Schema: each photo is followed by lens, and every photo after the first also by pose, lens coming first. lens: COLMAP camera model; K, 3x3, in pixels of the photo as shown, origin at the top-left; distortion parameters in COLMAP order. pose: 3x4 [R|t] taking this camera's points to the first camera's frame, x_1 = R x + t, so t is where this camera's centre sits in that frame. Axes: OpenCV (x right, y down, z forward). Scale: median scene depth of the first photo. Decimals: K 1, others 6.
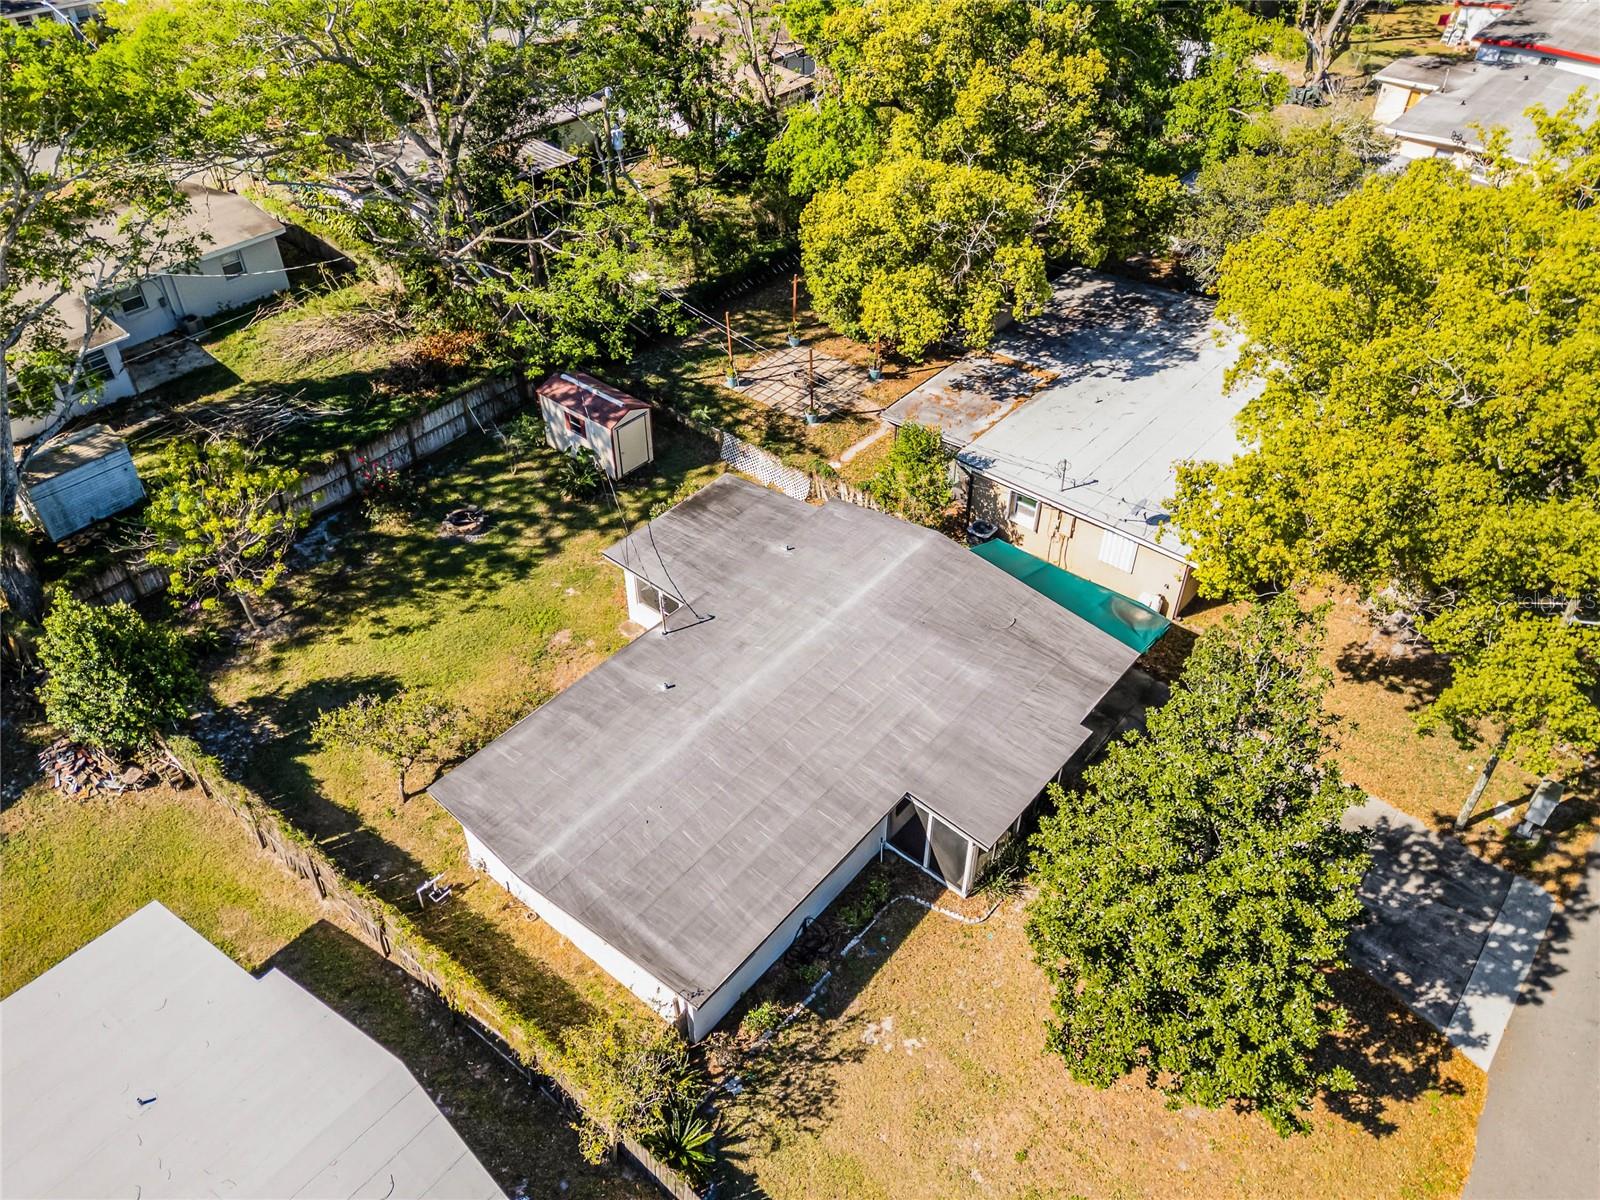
lens RADIAL K [[1160.9, 0, 793.6], [0, 1160.9, 615.0], [0, 0, 1]] dist [0.072593, -0.063608]
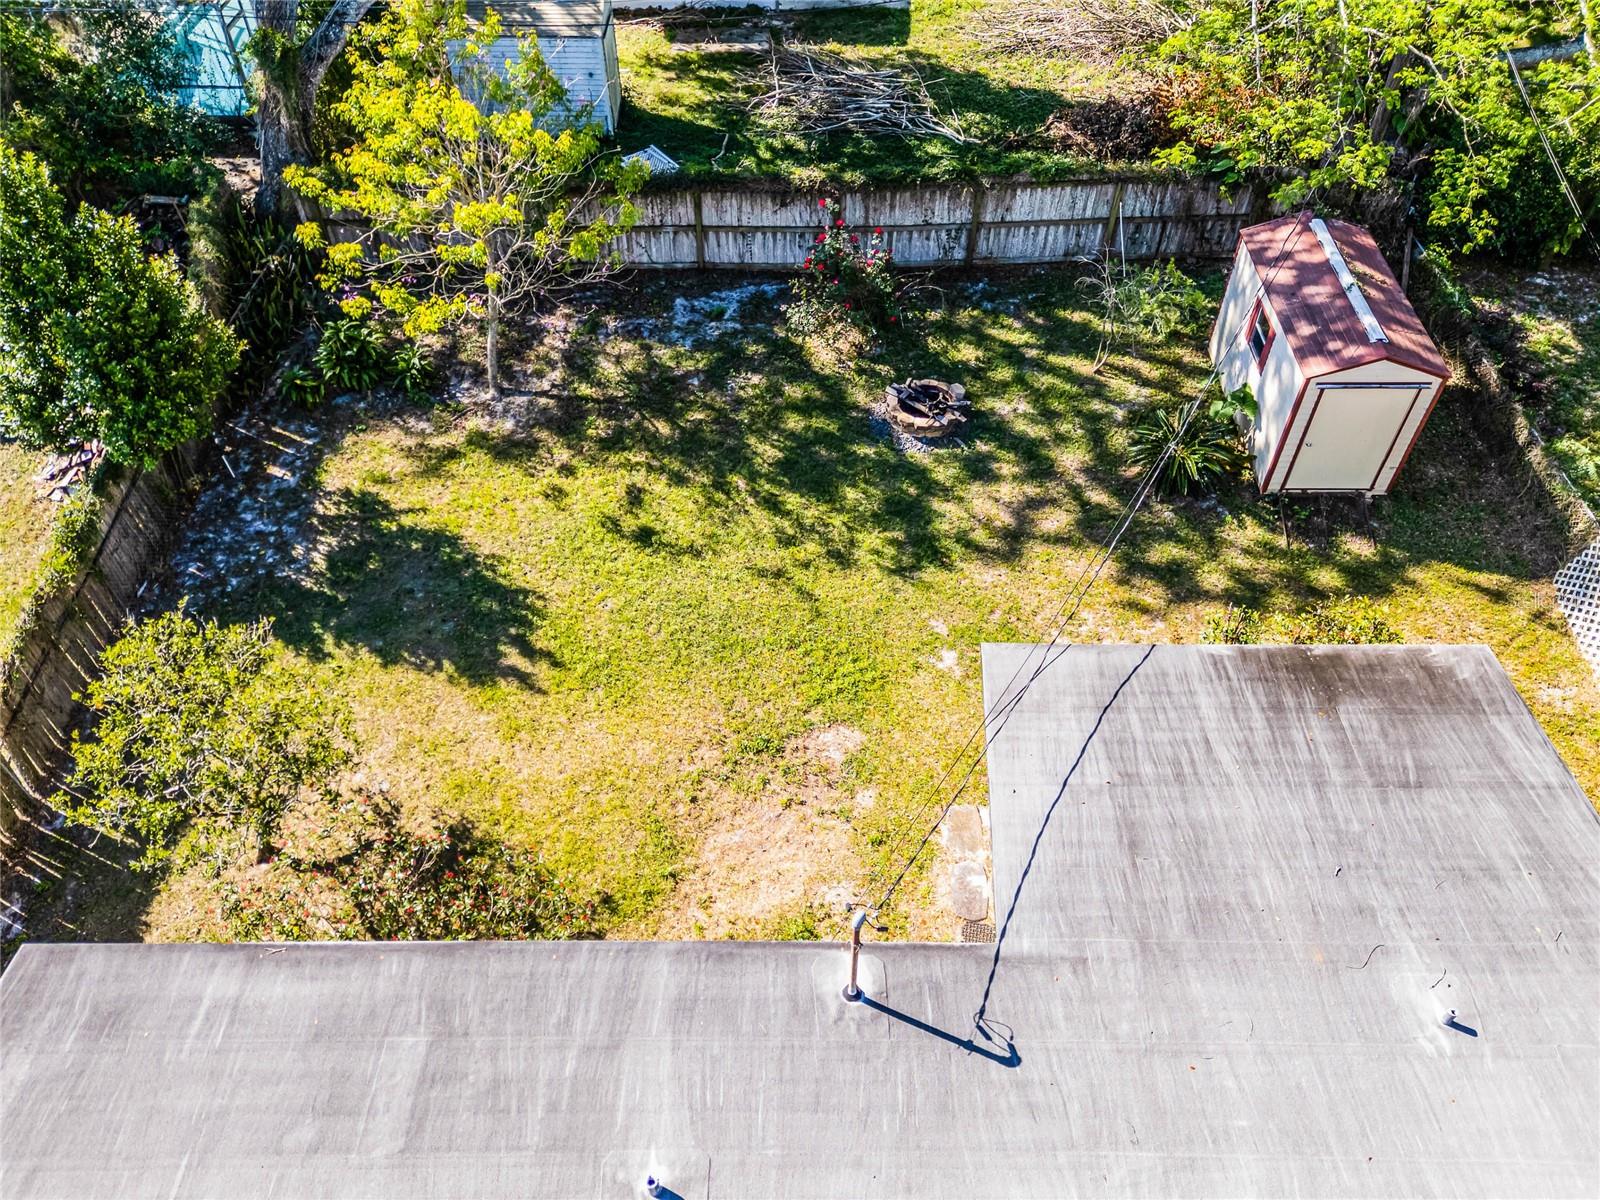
lens RADIAL K [[1160.9, 0, 794.4], [0, 1160.9, 603.7], [0, 0, 1]] dist [0.072593, -0.063608]
pose [[0.628774, 0.568937, -0.530051, -0.010144], [-0.496990, 0.818297, 0.288774, -0.141287], [0.598033, 0.081857, 0.797280, 0.652999]]
